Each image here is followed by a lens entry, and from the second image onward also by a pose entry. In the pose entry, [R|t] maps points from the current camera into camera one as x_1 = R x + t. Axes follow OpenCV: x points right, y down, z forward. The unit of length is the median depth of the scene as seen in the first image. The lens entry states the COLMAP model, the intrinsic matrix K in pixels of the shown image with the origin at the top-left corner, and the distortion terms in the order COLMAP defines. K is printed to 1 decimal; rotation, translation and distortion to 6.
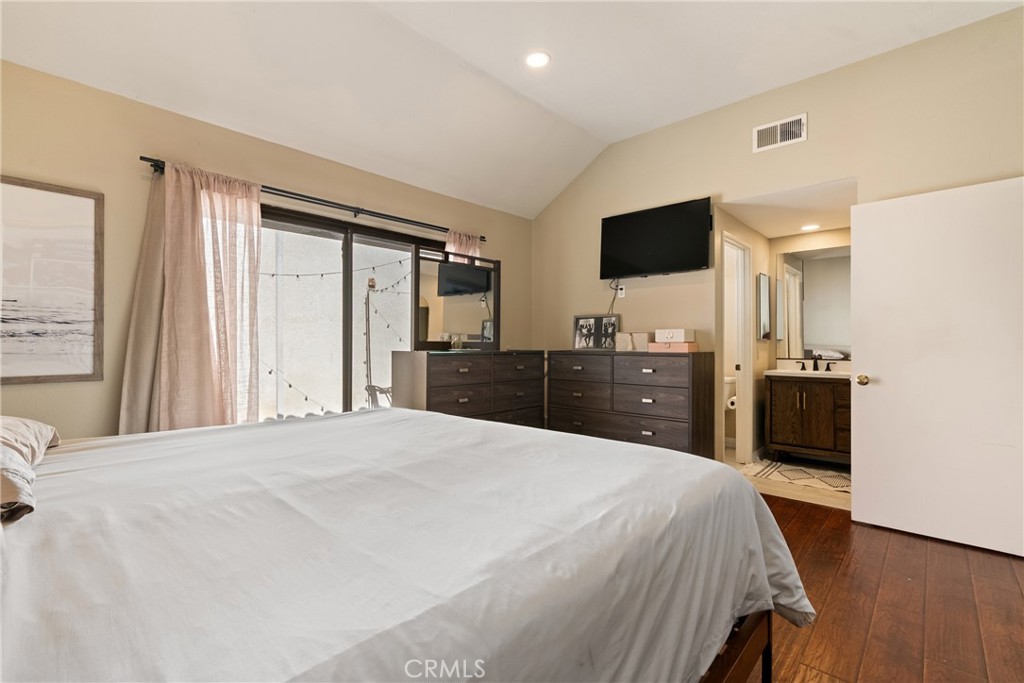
lens RADIAL K [[462.1, 0, 506.7], [0, 462.1, 340.4], [0, 0, 1]] dist [0.001215, -0.000450]
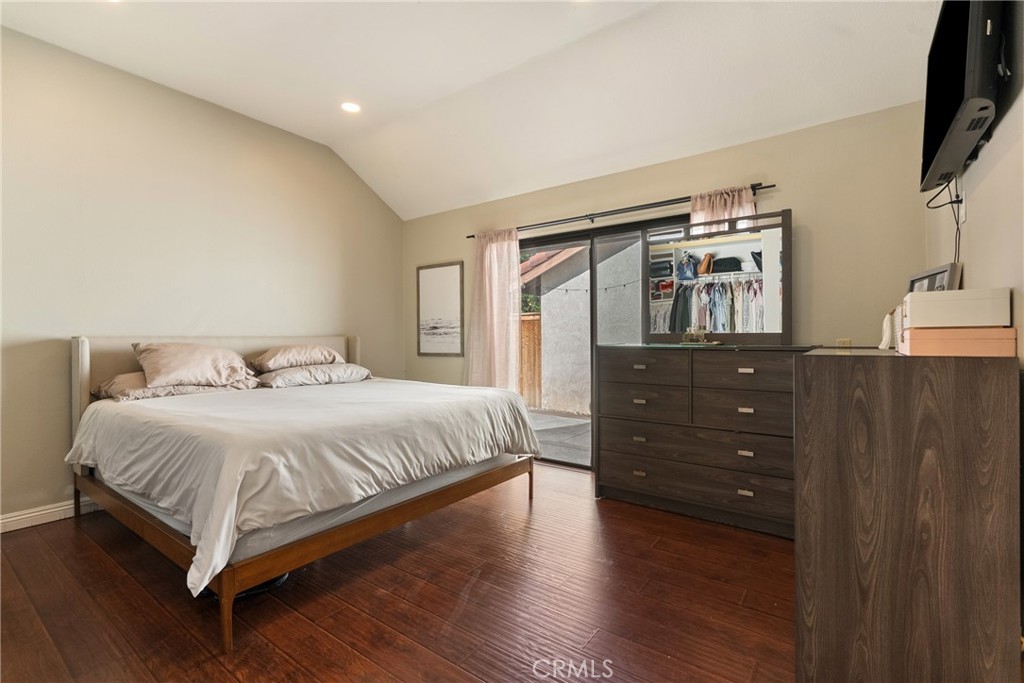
lens RADIAL K [[462.1, 0, 506.7], [0, 462.1, 340.4], [0, 0, 1]] dist [0.001215, -0.000450]
pose [[0.114266, -0.002536, -0.993447, 0.950534], [0.007235, 0.999972, -0.001721, 0.019319], [0.993424, -0.006991, 0.114282, 0.850458]]
